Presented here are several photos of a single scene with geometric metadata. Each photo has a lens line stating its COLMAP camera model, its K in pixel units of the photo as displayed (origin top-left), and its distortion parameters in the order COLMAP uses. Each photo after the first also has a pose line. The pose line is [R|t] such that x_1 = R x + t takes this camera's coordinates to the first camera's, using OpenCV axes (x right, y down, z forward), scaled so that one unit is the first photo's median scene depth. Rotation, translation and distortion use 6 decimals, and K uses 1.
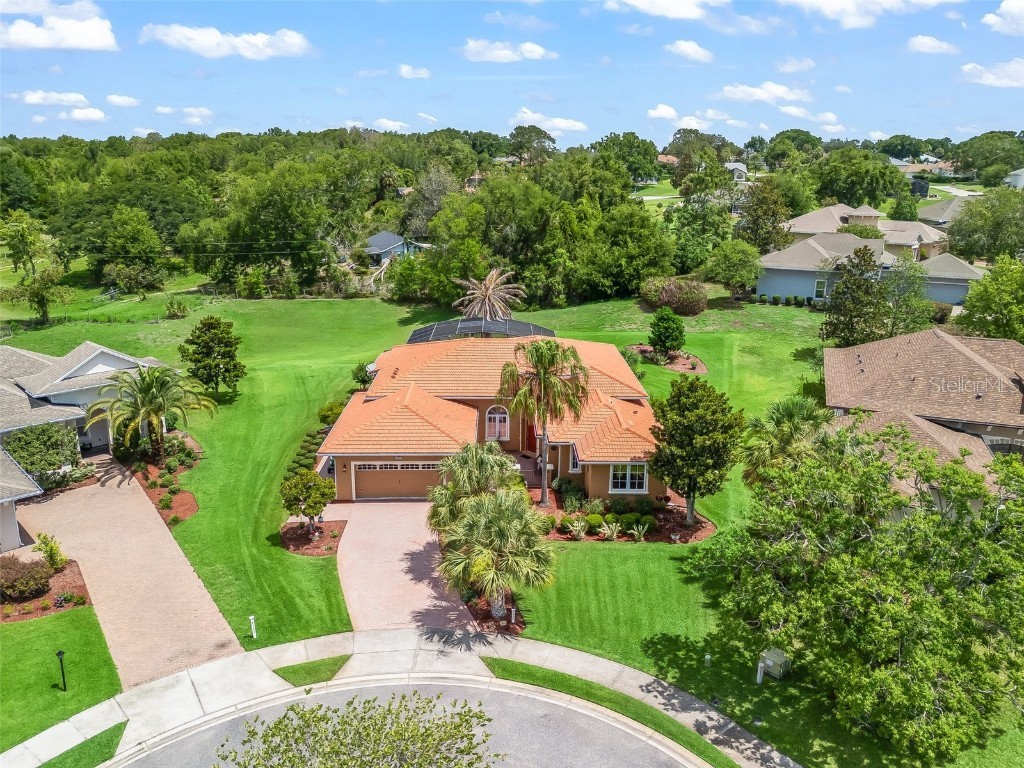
lens RADIAL K [[780.6, 0, 512.0], [0, 780.6, 384.0], [0, 0, 1]] dist [0.054870, -0.033472]
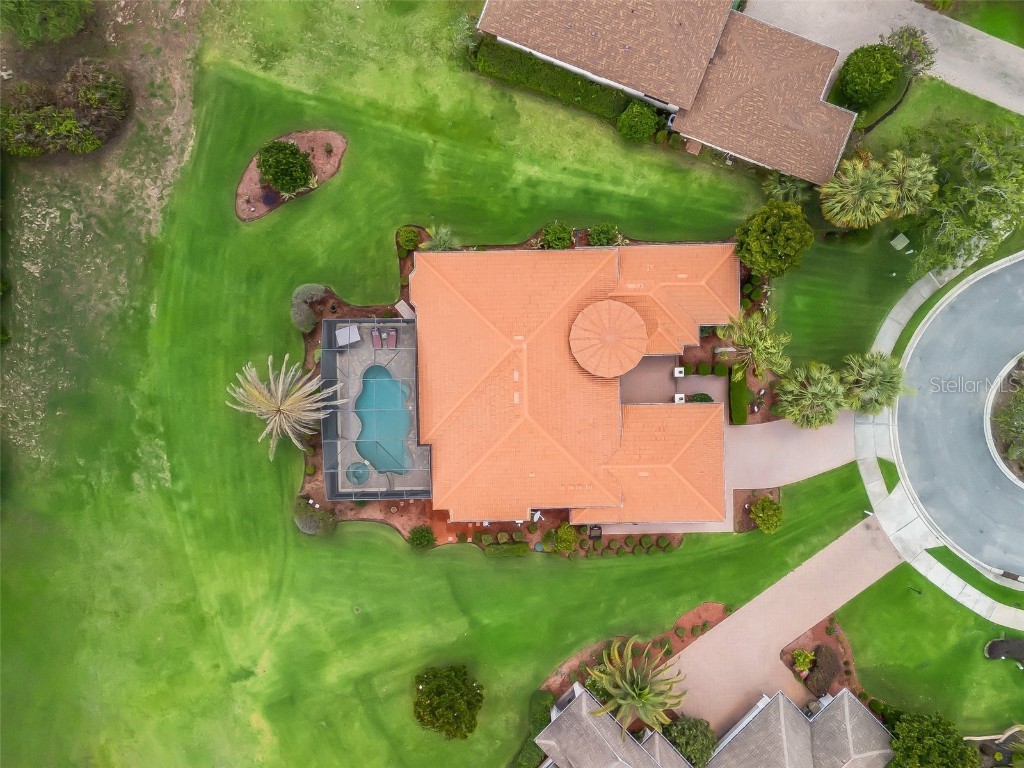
lens RADIAL K [[780.6, 0, 512.0], [0, 780.6, 384.0], [0, 0, 1]] dist [0.054870, -0.033472]
pose [[-0.005686, -0.999795, -0.019436, 0.011485], [0.258825, -0.020246, 0.965712, -1.172030], [-0.965908, 0.000461, 0.258887, 0.910175]]
